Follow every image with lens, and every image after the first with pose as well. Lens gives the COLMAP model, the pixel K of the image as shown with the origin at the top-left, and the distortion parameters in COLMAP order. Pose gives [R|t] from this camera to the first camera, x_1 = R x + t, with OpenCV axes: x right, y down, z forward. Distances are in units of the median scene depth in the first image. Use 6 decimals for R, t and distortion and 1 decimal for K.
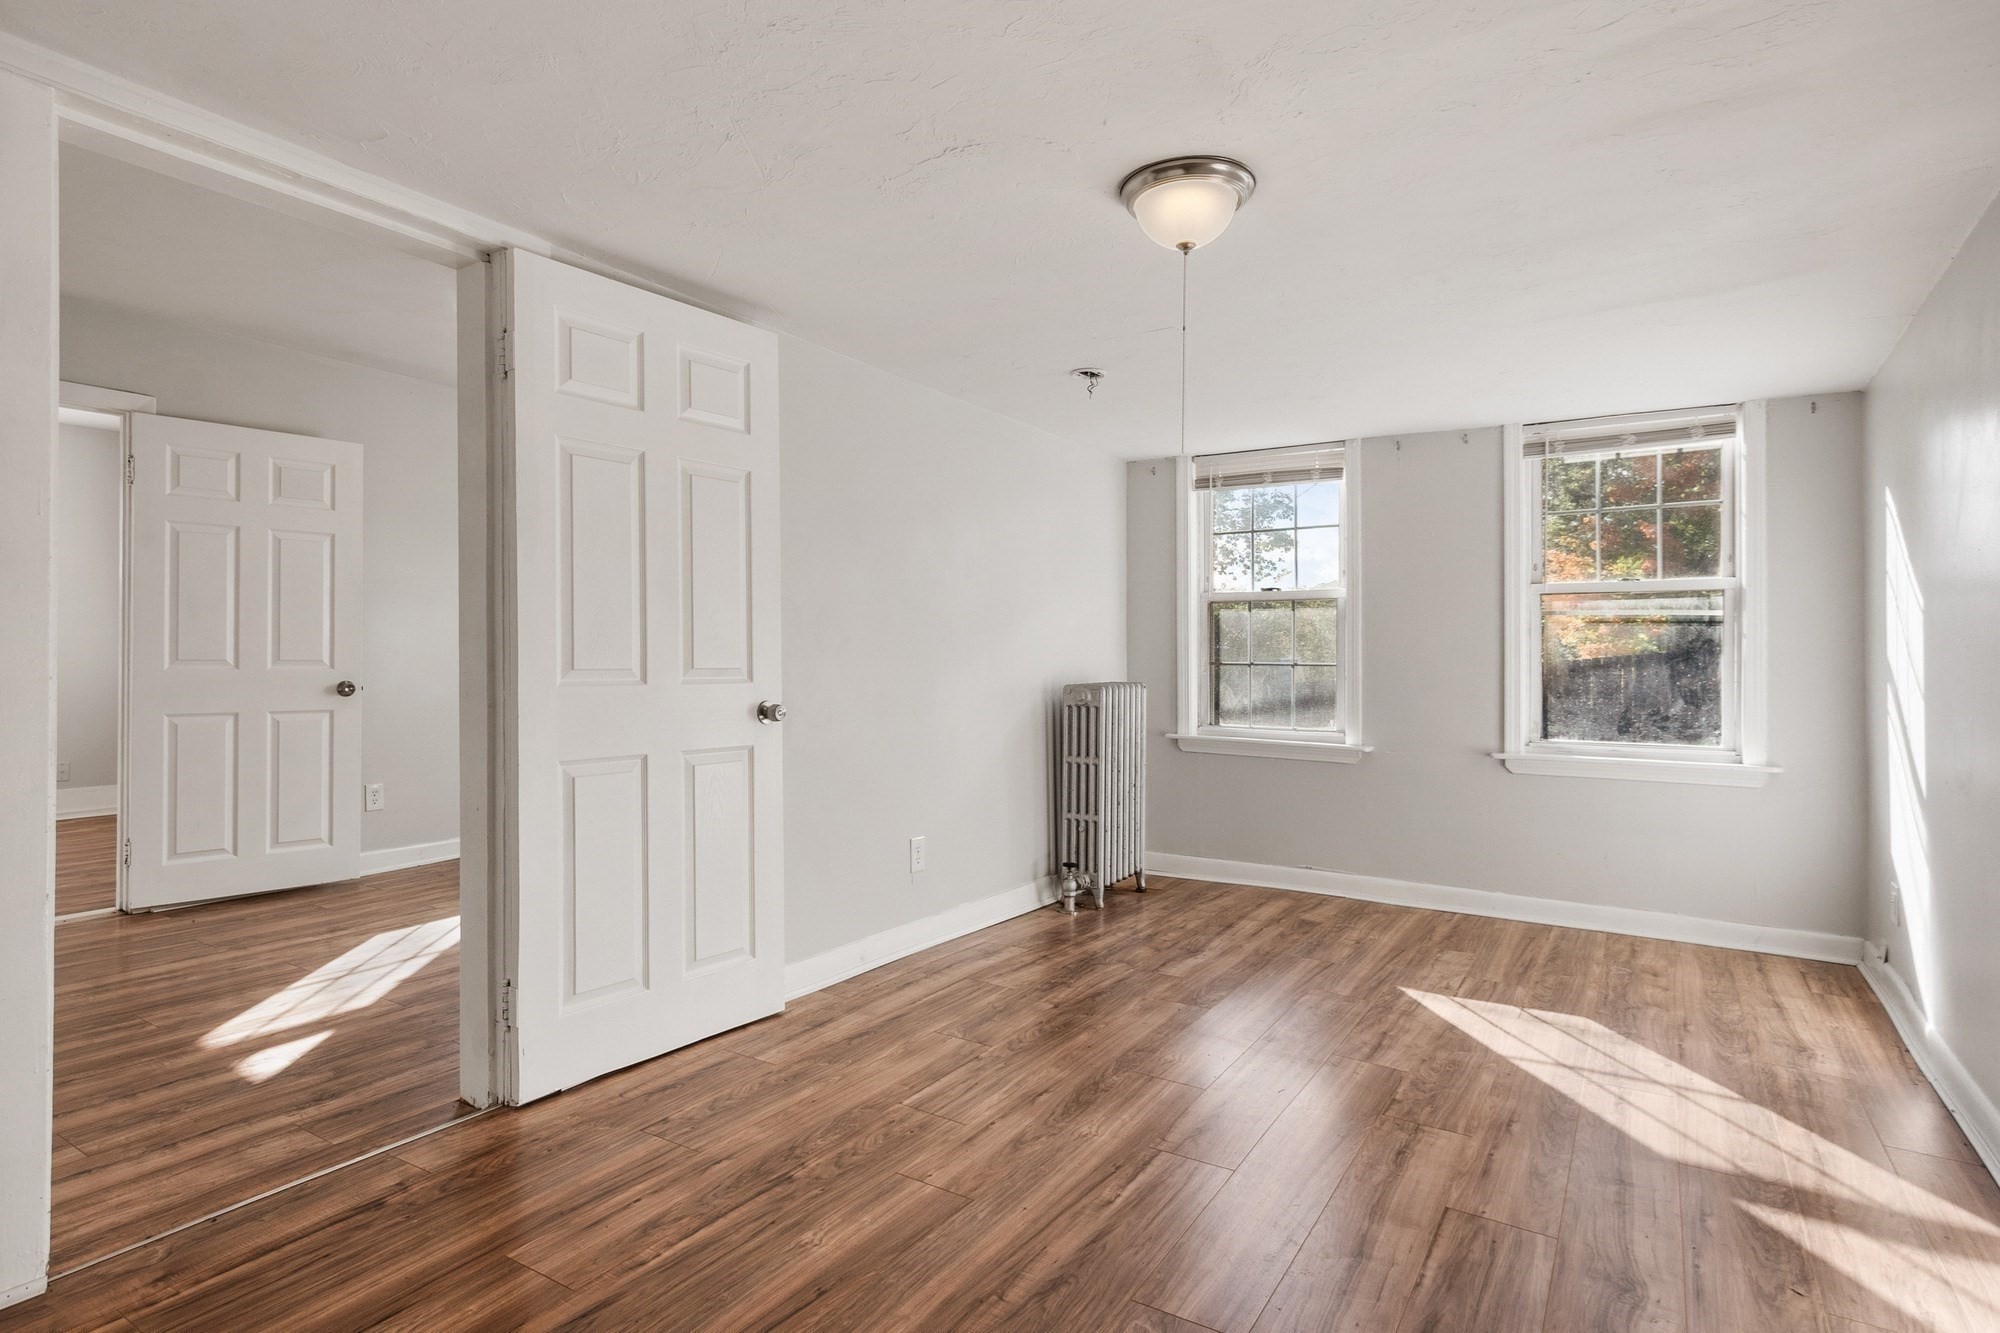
lens RADIAL K [[1019.4, 0, 996.5], [0, 1019.4, 663.1], [0, 0, 1]] dist [-0.002327, -0.002344]
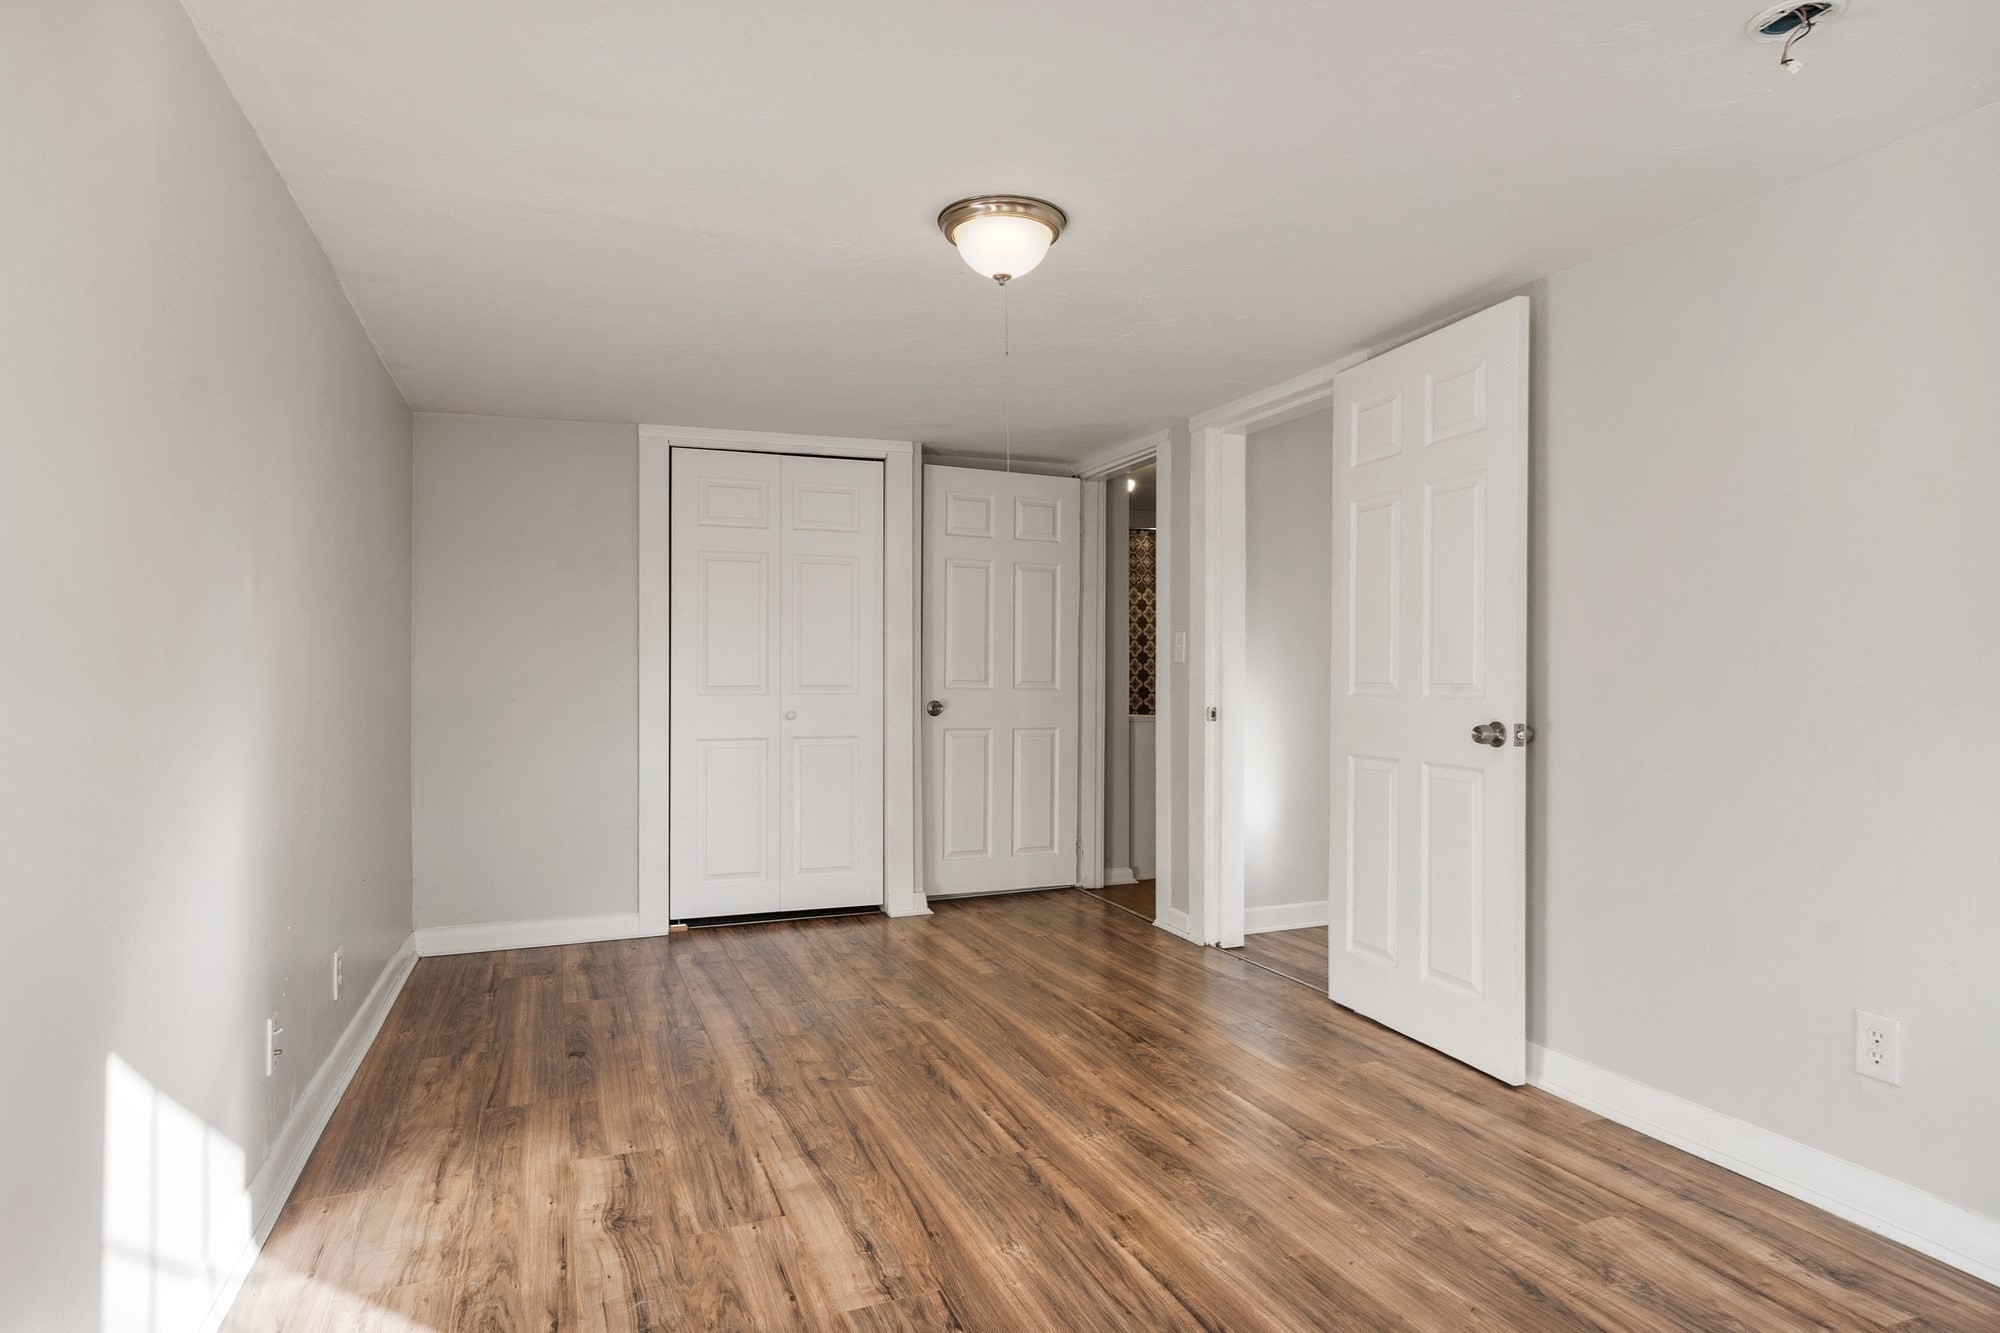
lens RADIAL K [[1101.1, 0, 998.3], [0, 1101.1, 668.3], [0, 0, 1]] dist [-0.002038, -0.000392]
pose [[-0.573670, -0.005650, -0.819067, 1.100500], [-0.004424, 0.999983, -0.003799, -0.004620], [0.819075, 0.001445, -0.573685, 1.626275]]
